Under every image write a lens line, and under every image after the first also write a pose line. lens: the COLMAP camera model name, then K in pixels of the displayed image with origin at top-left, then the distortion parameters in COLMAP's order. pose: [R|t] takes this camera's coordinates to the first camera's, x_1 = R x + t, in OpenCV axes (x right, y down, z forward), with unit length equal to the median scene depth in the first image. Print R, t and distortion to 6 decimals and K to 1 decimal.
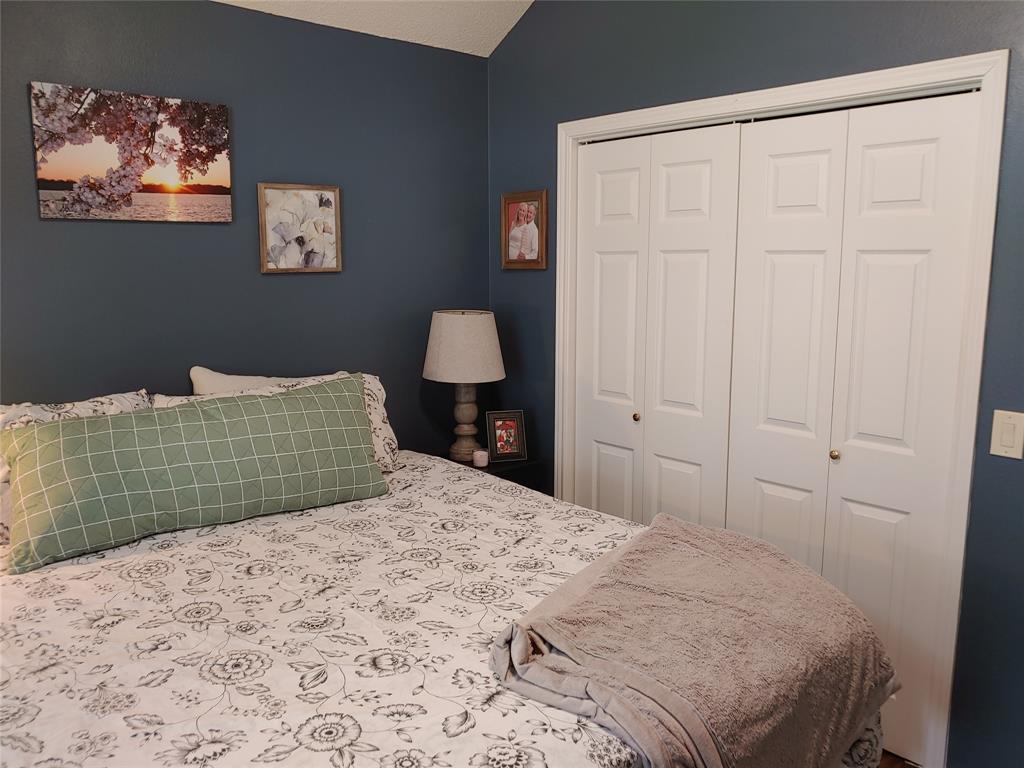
lens RADIAL K [[799.6, 0, 521.7], [0, 799.6, 382.0], [0, 0, 1]] dist [-0.014105, 0.005183]
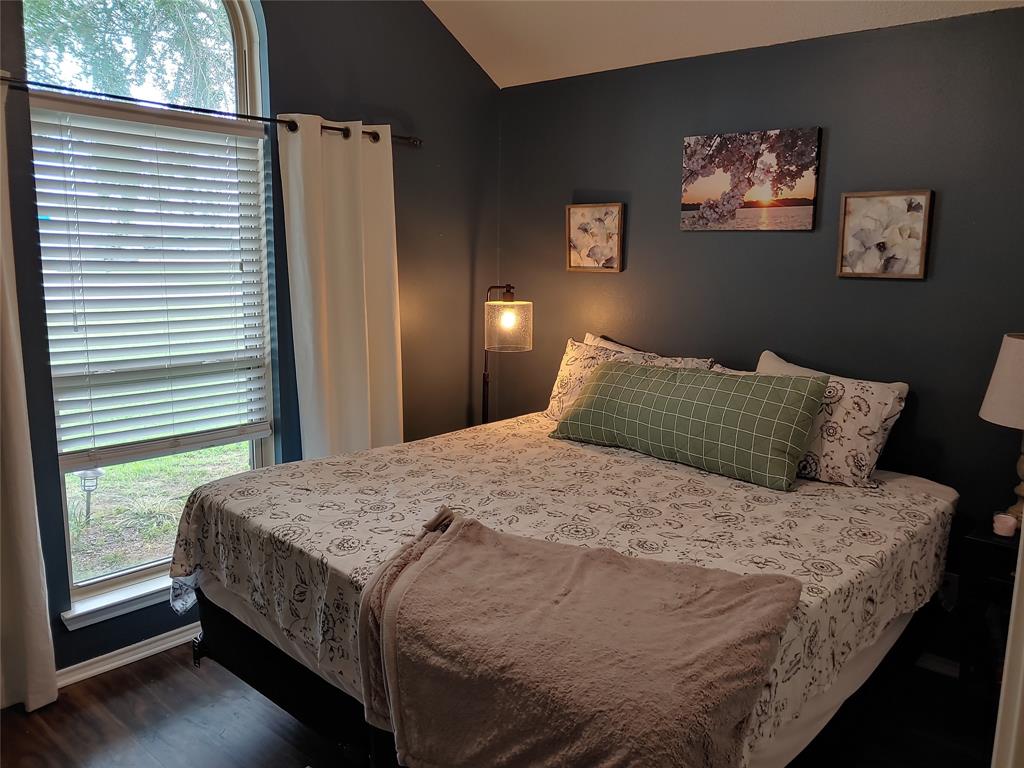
lens RADIAL K [[799.6, 0, 523.2], [0, 799.6, 383.8], [0, 0, 1]] dist [-0.014105, 0.005183]
pose [[0.117514, 0.165850, -0.979124, 0.798176], [-0.178275, 0.973462, 0.143494, -0.084443], [0.976938, 0.157691, 0.143963, 0.516769]]
